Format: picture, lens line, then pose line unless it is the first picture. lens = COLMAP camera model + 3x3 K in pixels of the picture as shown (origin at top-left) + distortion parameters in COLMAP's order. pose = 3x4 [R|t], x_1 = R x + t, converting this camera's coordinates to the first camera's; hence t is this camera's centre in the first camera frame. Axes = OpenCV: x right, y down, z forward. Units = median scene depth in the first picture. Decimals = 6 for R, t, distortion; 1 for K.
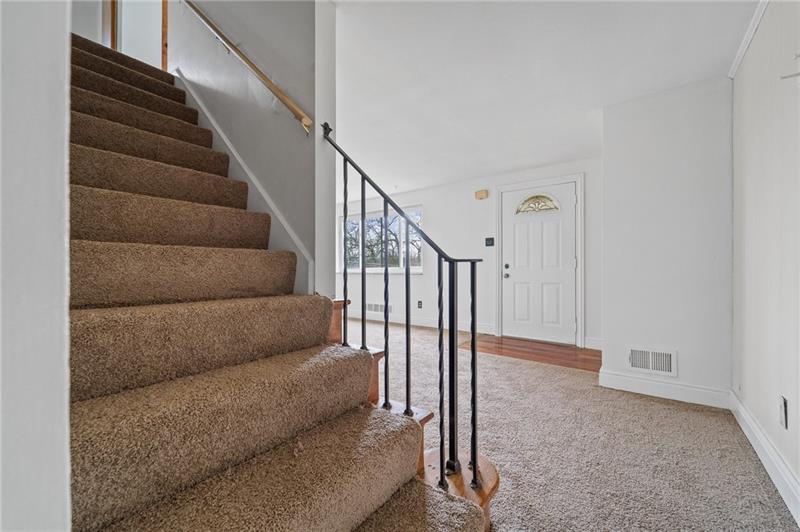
lens RADIAL K [[320.4, 0, 397.3], [0, 320.4, 267.1], [0, 0, 1]] dist [0.002069, -0.001449]
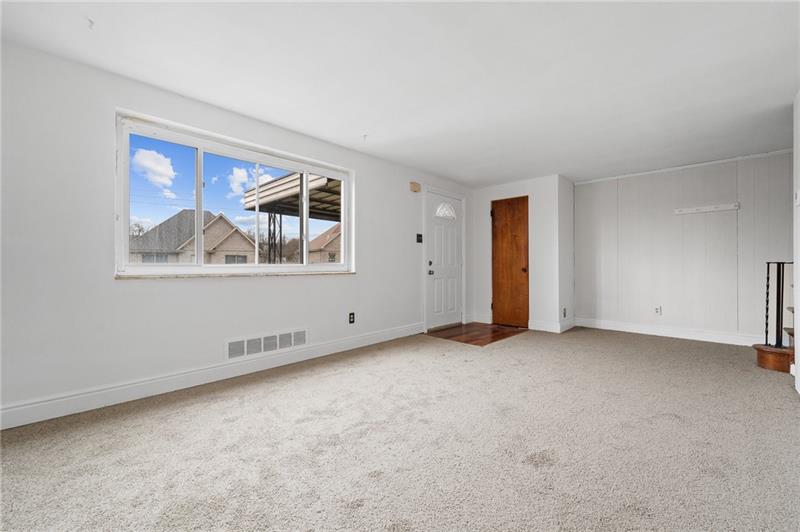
lens RADIAL K [[320.4, 0, 393.2], [0, 320.4, 267.5], [0, 0, 1]] dist [0.002069, -0.001449]
pose [[0.131508, -0.005949, 0.991297, -0.711160], [-0.011004, 0.999912, 0.007460, 0.004309], [-0.991254, -0.011889, 0.131431, 0.987592]]
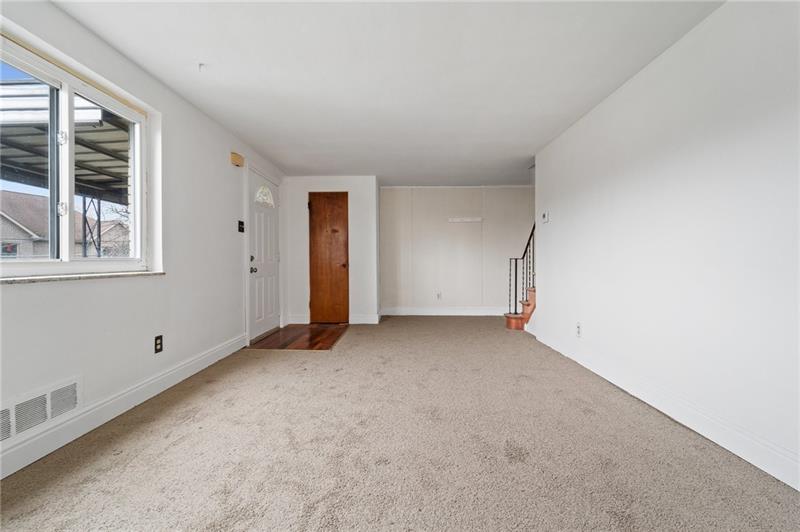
lens RADIAL K [[320.4, 0, 390.0], [0, 320.4, 263.9], [0, 0, 1]] dist [0.002069, -0.001449]
pose [[-0.568239, -0.005935, 0.822842, -0.556964], [-0.006447, 0.999975, 0.002760, 0.006533], [-0.822838, -0.003736, -0.568263, 1.185627]]
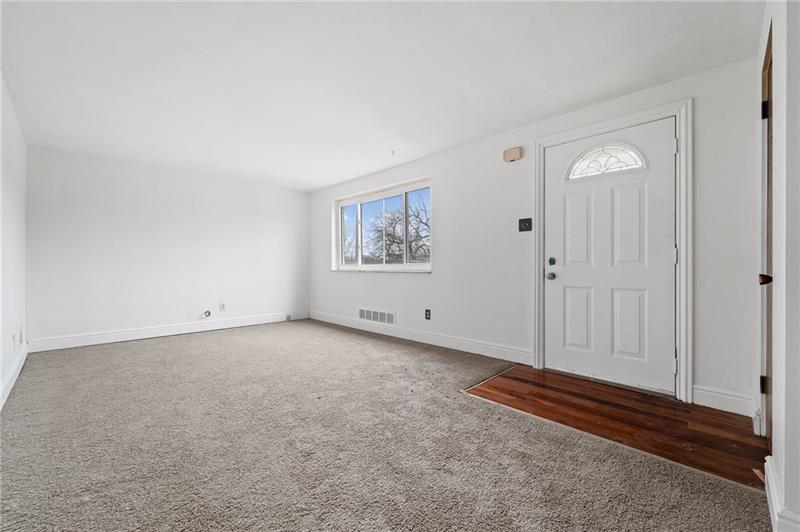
lens RADIAL K [[320.4, 0, 397.8], [0, 320.4, 265.3], [0, 0, 1]] dist [0.002069, -0.001449]
pose [[0.990579, 0.000779, -0.136939, 0.123336], [-0.000352, 0.999995, 0.003148, 0.003112], [0.136941, -0.003070, 0.990574, 0.320806]]
